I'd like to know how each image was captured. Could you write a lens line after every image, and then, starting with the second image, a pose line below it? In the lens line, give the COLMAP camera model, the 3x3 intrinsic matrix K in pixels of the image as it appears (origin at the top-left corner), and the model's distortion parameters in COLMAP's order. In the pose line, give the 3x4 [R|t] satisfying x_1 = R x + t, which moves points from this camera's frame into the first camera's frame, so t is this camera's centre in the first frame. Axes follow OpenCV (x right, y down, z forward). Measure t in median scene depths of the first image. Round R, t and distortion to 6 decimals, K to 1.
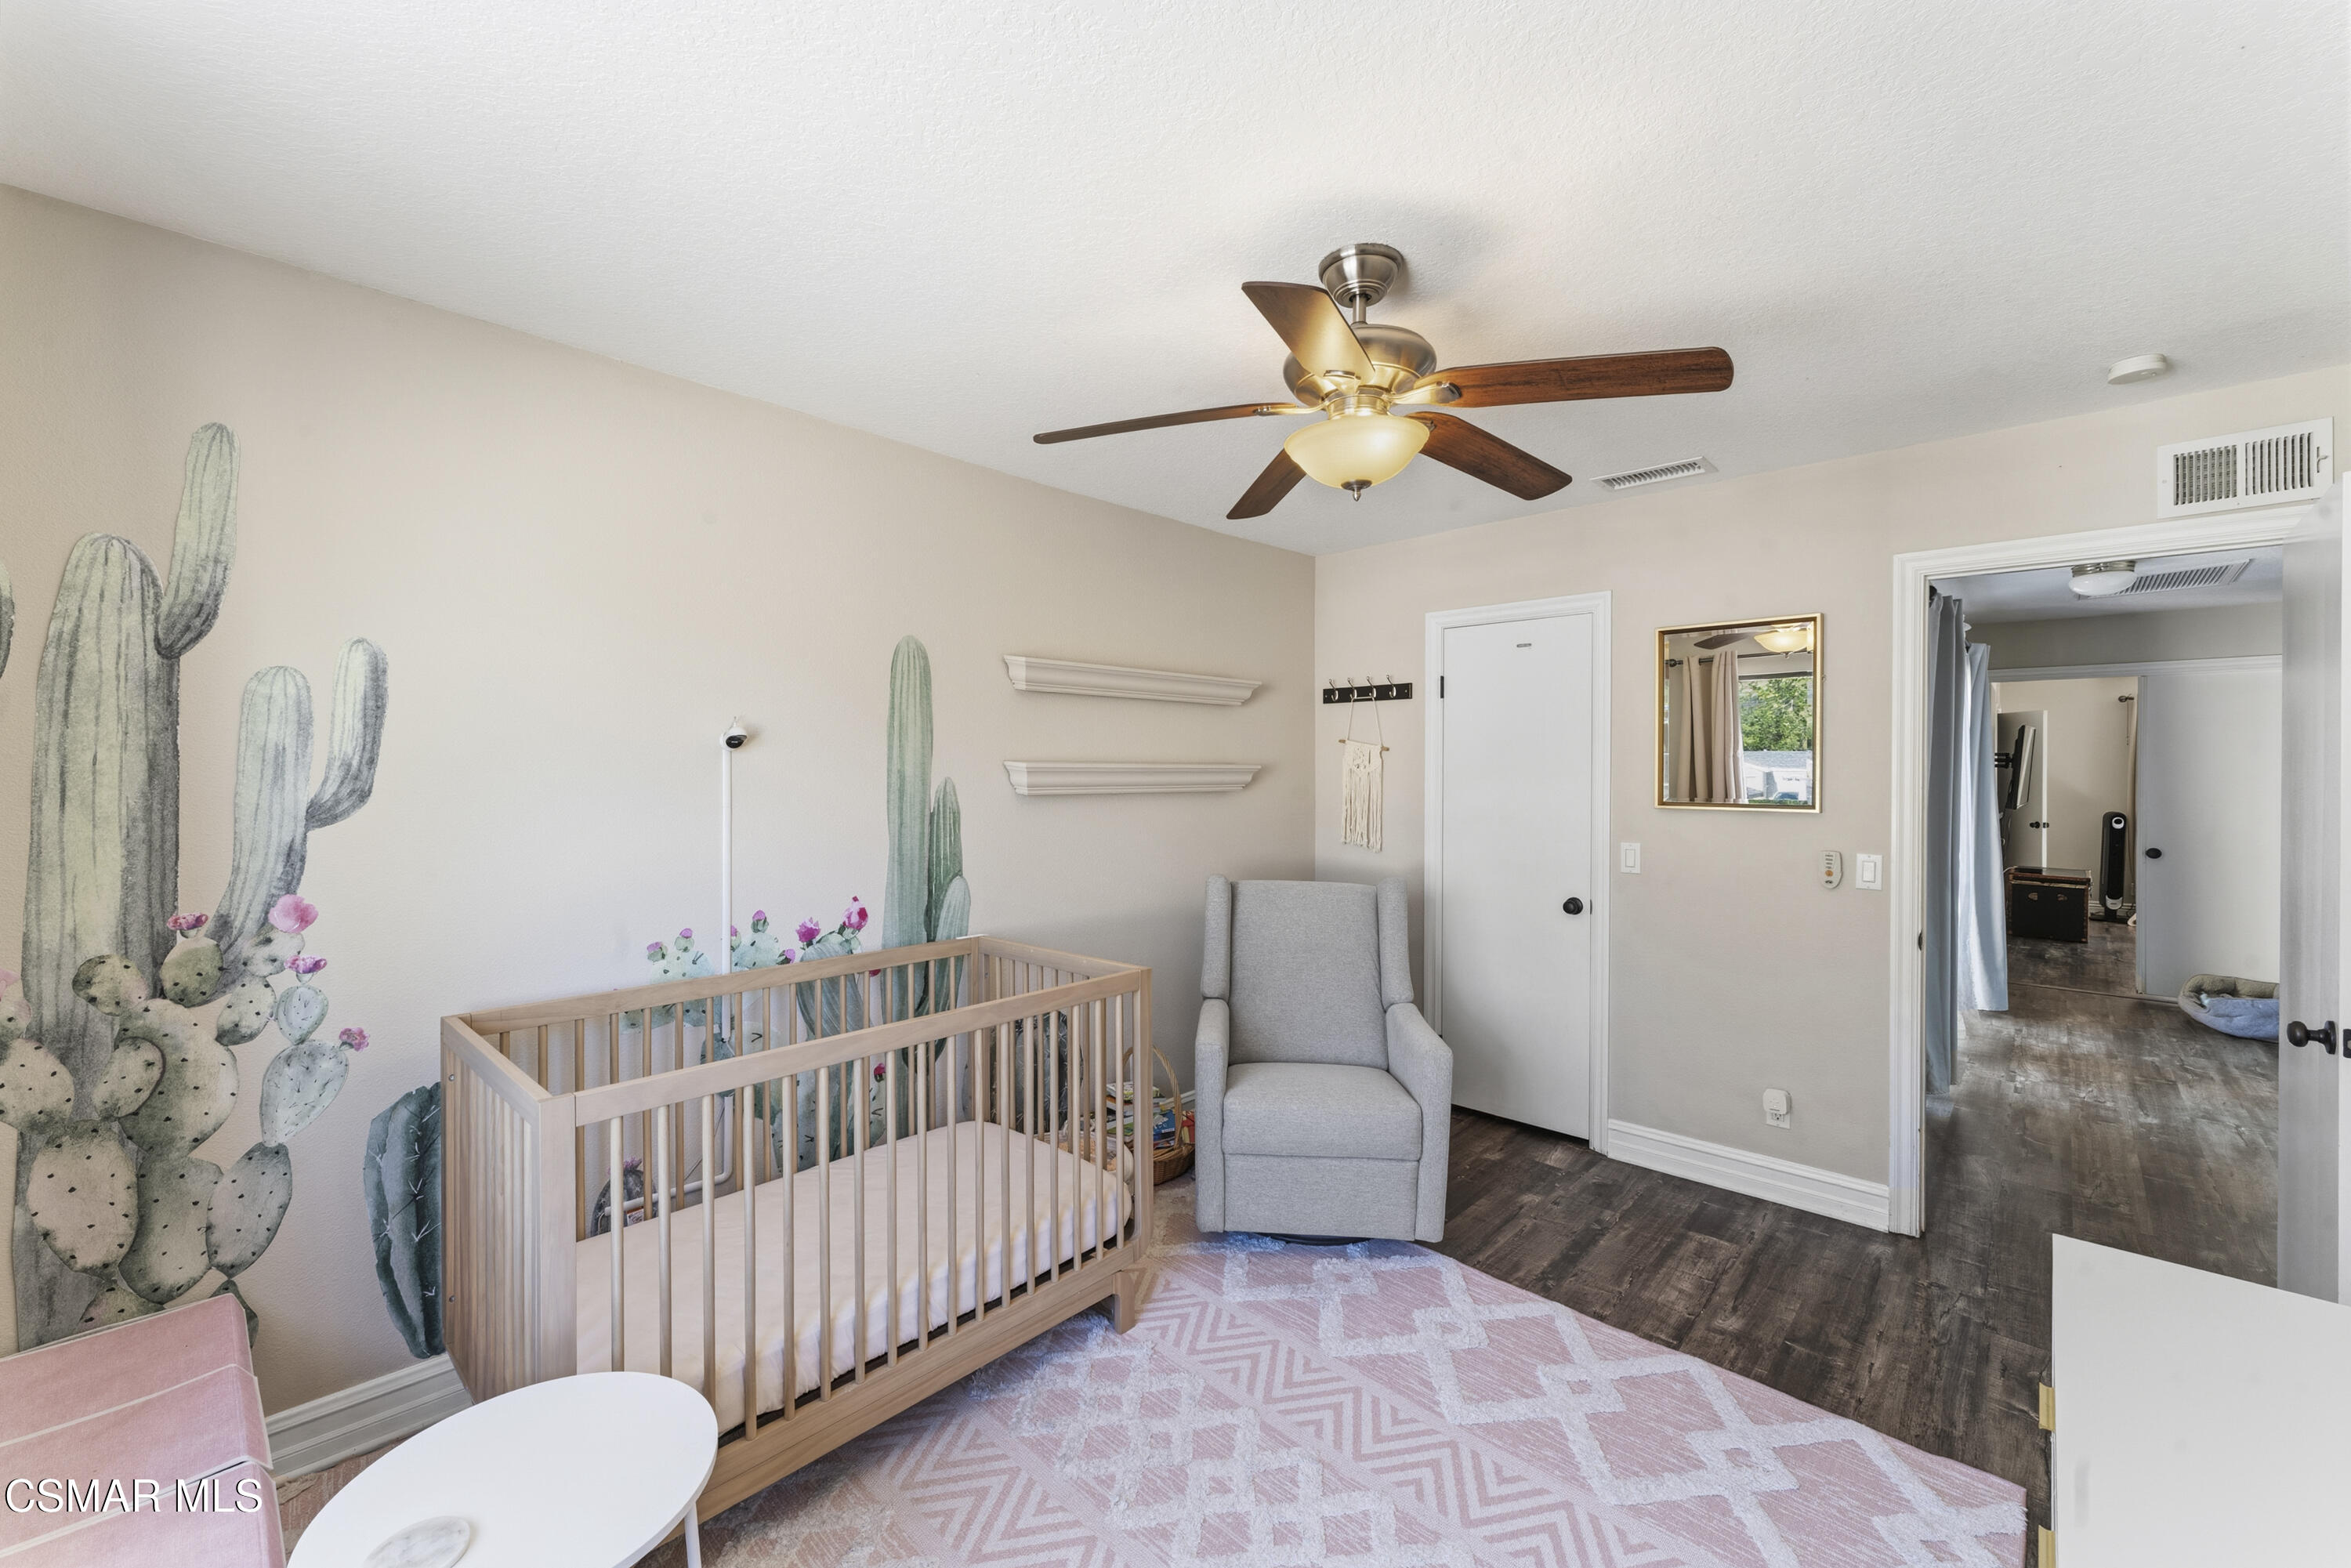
lens RADIAL K [[938.7, 0, 1180.7], [0, 938.7, 772.5], [0, 0, 1]] dist [-0.000580, 0.000438]
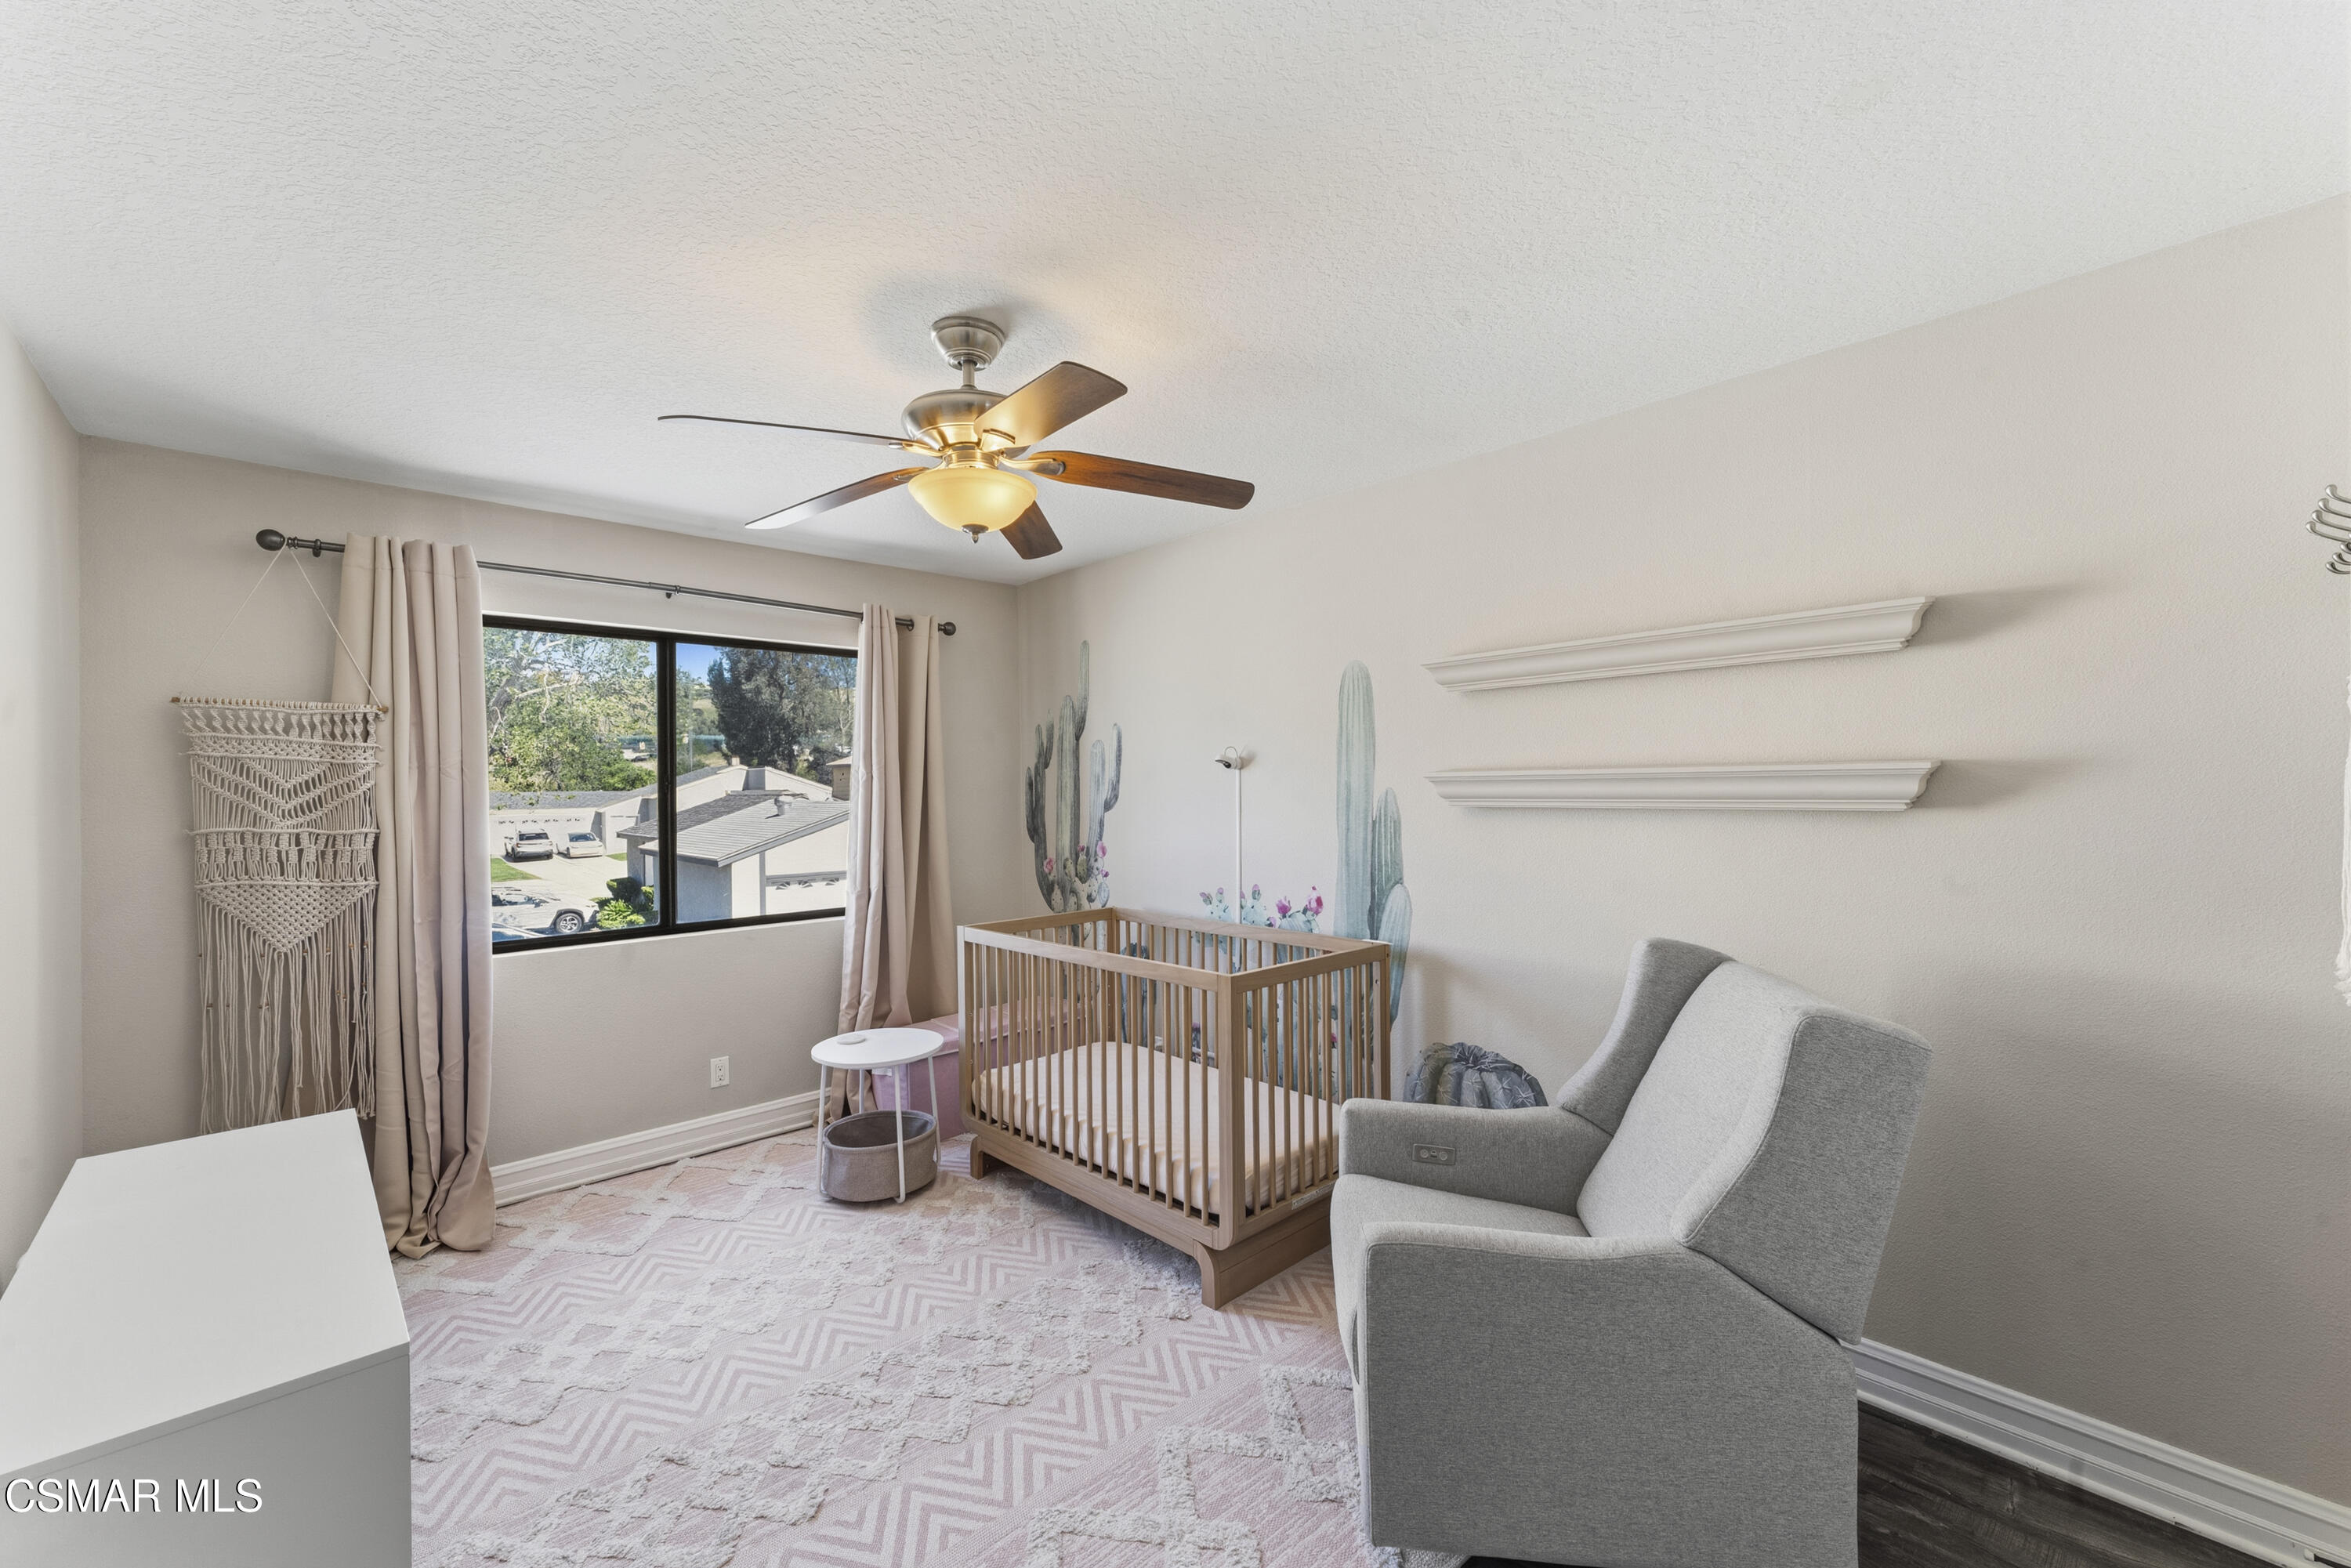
lens RADIAL K [[938.7, 0, 1168.1], [0, 938.7, 786.2], [0, 0, 1]] dist [-0.000580, 0.000438]
pose [[-0.063040, -0.001414, -0.998010, 0.924083], [0.008157, 0.999965, -0.001932, 0.003410], [0.997978, -0.008263, -0.063027, 0.932901]]
